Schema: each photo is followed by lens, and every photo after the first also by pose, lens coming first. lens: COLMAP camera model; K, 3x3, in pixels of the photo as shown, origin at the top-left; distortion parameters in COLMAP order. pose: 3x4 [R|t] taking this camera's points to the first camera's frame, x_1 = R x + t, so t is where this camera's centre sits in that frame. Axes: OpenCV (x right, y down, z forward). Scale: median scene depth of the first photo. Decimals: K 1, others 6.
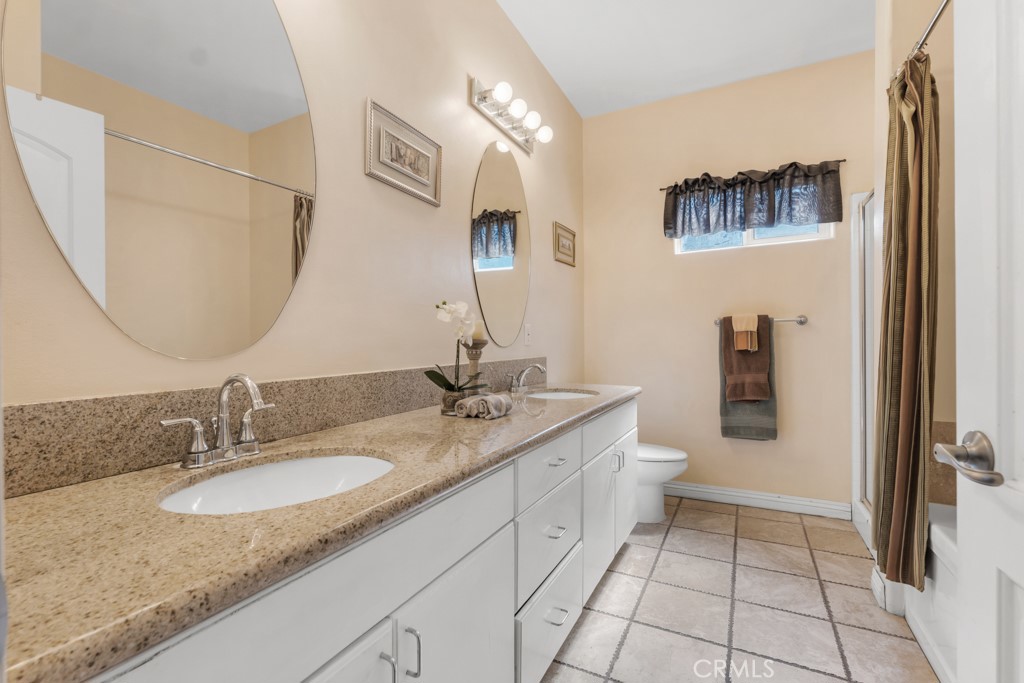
lens RADIAL K [[461.5, 0, 510.8], [0, 461.5, 342.4], [0, 0, 1]] dist [0.003652, -0.001637]
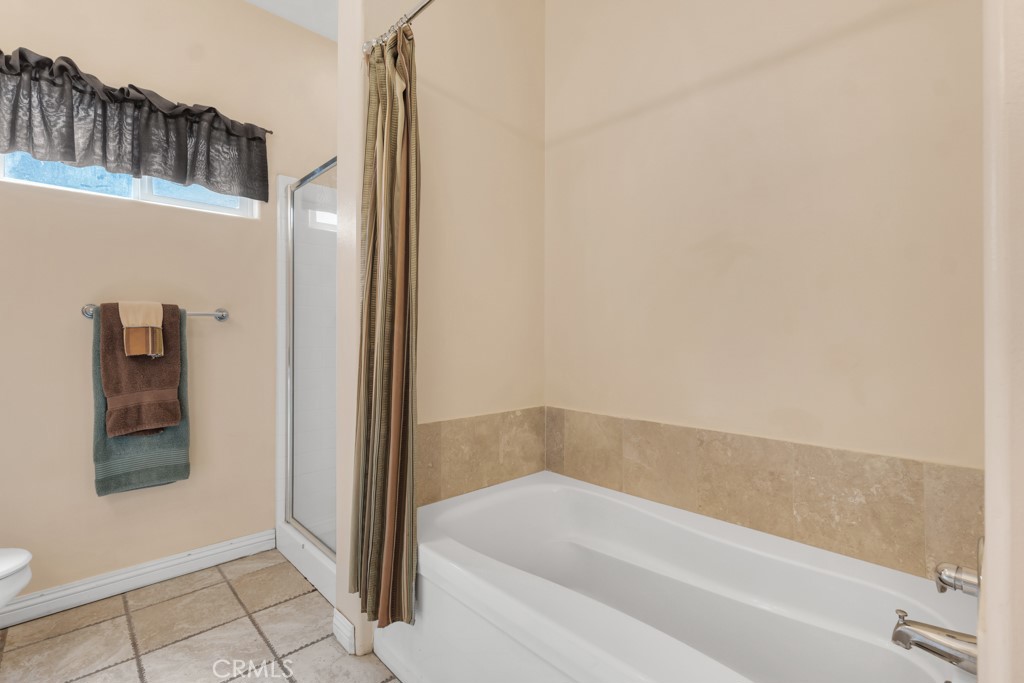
lens RADIAL K [[461.5, 0, 507.9], [0, 461.5, 337.7], [0, 0, 1]] dist [0.003652, -0.001637]
pose [[0.328229, 0.006967, 0.944573, 0.052445], [-0.003993, 0.999974, -0.005988, -0.007080], [-0.944590, -0.001806, 0.328248, 0.286260]]
